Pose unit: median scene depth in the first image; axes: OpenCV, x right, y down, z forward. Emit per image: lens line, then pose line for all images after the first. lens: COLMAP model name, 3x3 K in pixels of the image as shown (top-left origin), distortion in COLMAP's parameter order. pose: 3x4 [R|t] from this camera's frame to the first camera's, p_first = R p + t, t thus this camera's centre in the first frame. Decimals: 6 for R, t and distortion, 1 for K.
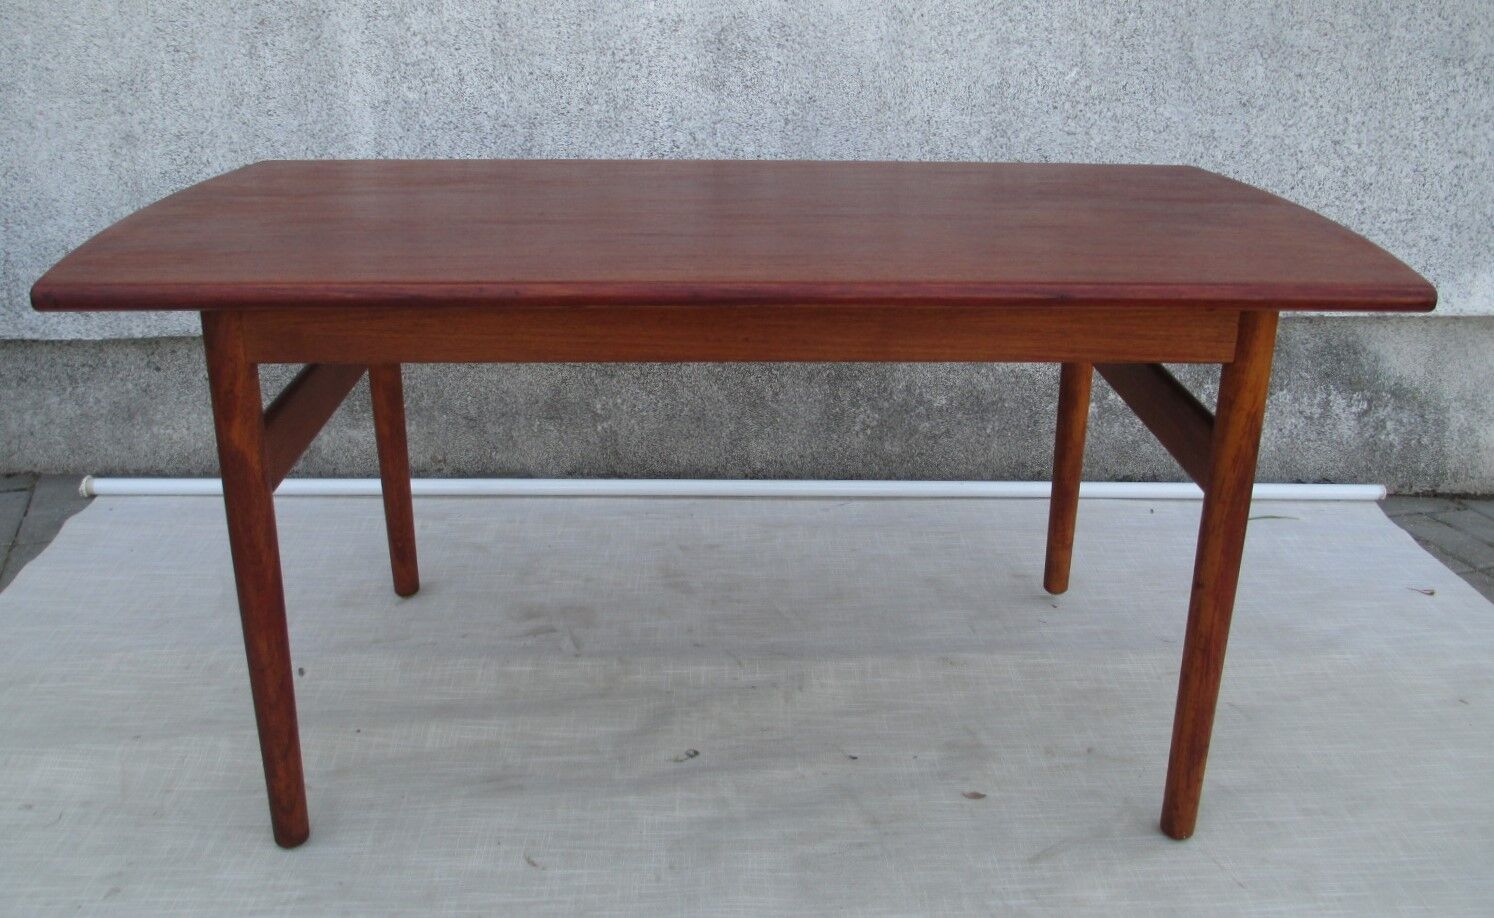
lens RADIAL K [[1343.4, 0, 770.9], [0, 1343.4, 369.5], [0, 0, 1]] dist [-0.058337, 0.037954]
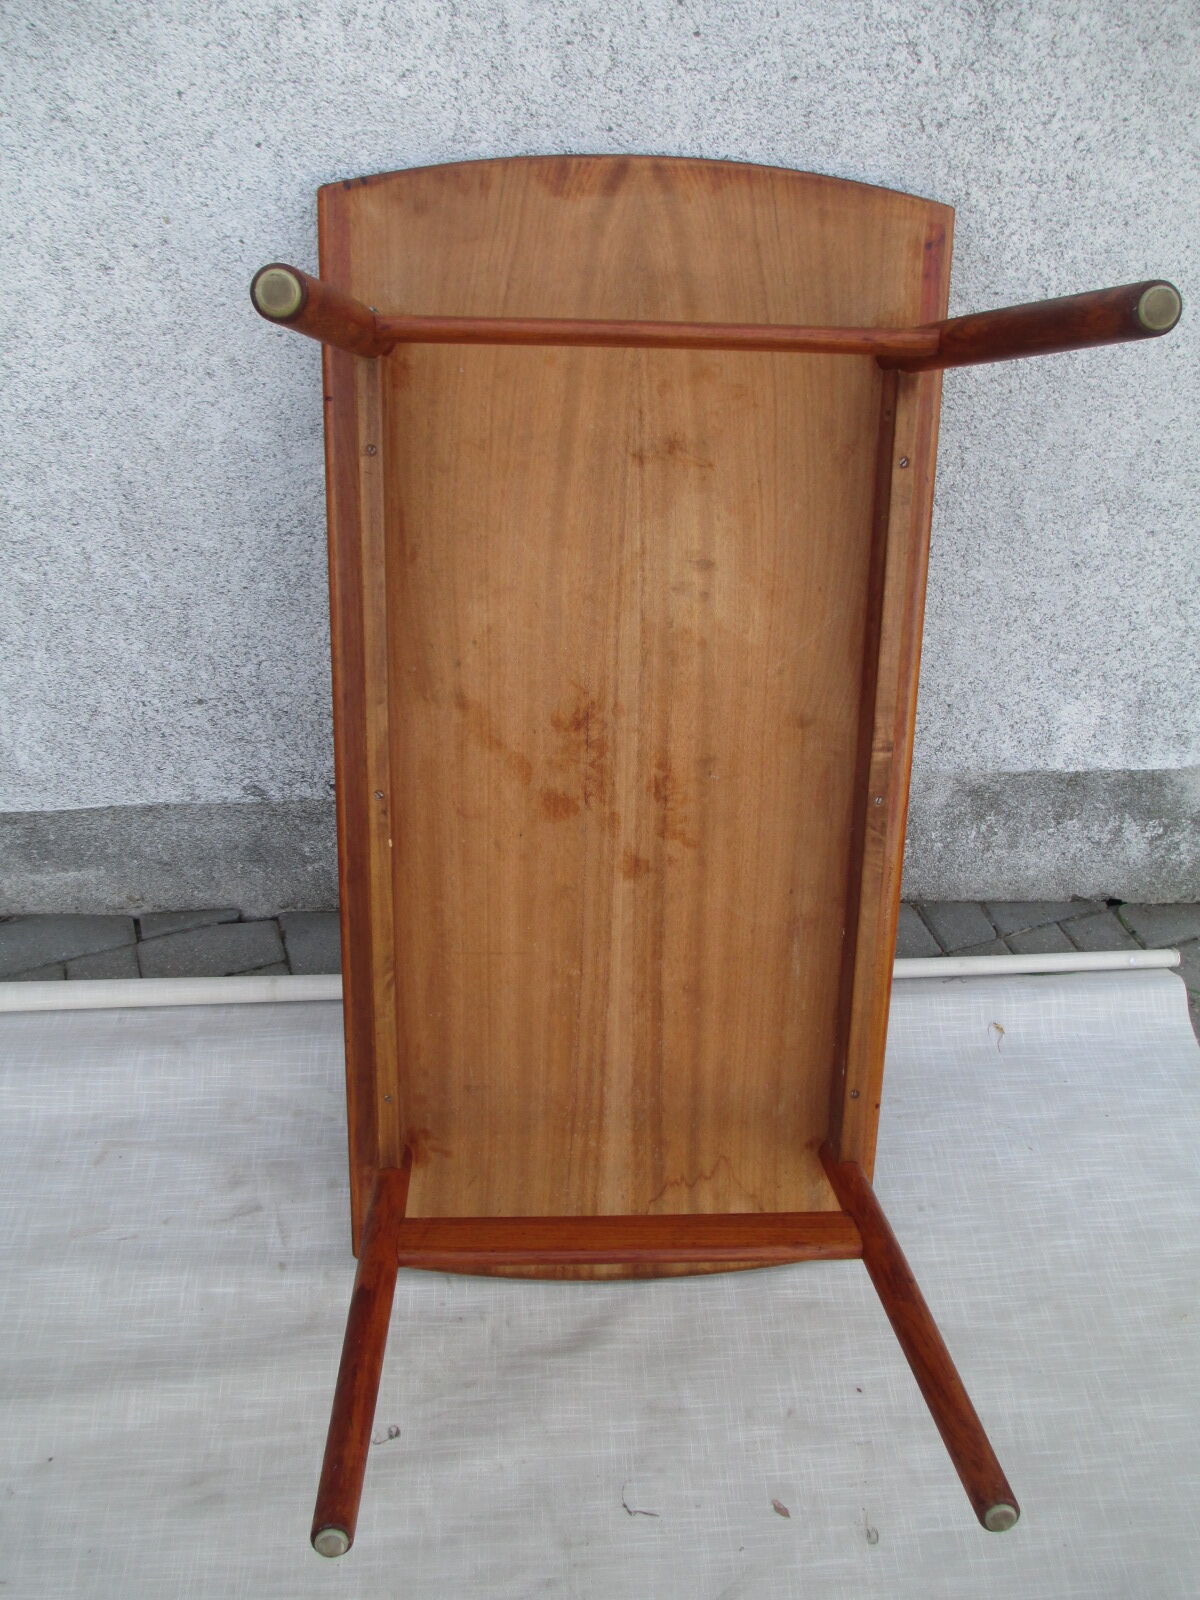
lens RADIAL K [[1343.8, 0, 611.2], [0, 1343.8, 800.4], [0, 0, 1]] dist [-0.050460, 0.024467]
pose [[0.999713, 0.006563, 0.023050, 0.058727], [-0.015980, 0.899302, 0.437036, -0.432901], [-0.017861, -0.437278, 0.899149, 0.226305]]
